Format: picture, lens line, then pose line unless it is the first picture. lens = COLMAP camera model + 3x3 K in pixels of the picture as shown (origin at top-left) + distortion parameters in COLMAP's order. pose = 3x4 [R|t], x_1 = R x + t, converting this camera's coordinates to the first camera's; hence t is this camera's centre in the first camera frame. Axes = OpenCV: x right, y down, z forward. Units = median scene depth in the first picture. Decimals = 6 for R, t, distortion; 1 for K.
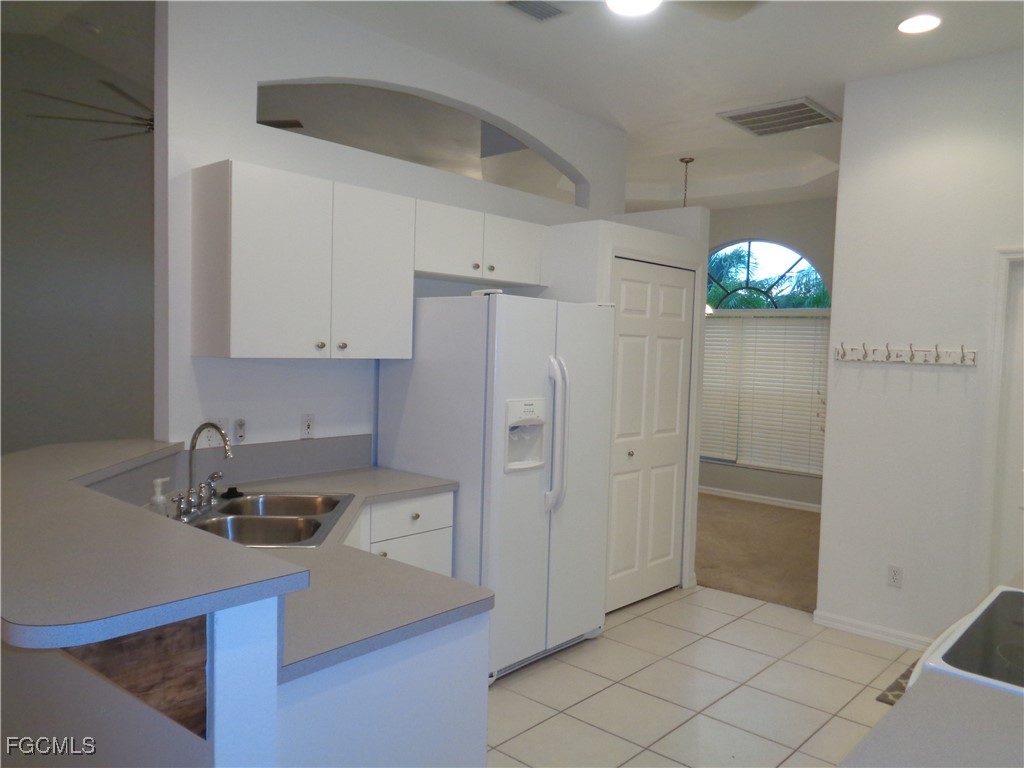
lens RADIAL K [[777.6, 0, 512.3], [0, 777.6, 378.4], [0, 0, 1]] dist [0.018623, 0.001050]
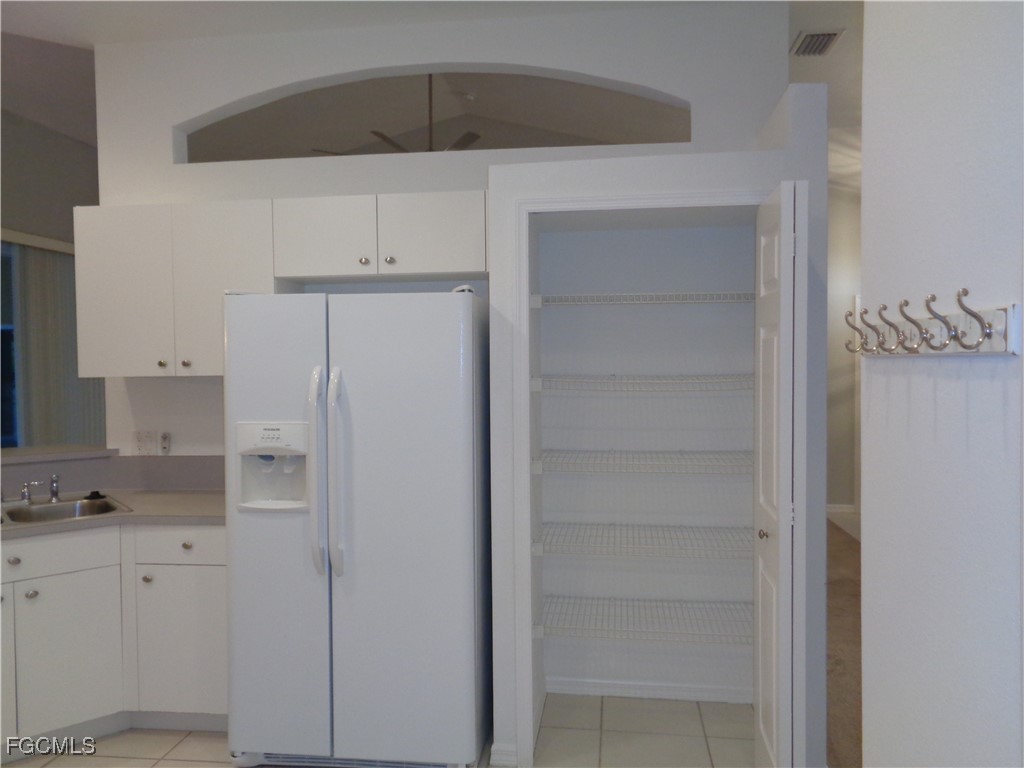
lens RADIAL K [[762.4, 0, 516.4], [0, 762.4, 383.8], [0, 0, 1]] dist [-0.000530, 0.001559]
pose [[0.587415, -0.011709, -0.809201, 0.662426], [-0.002939, 0.999858, -0.016602, -0.000360], [0.809280, 0.012130, 0.587297, 0.616260]]
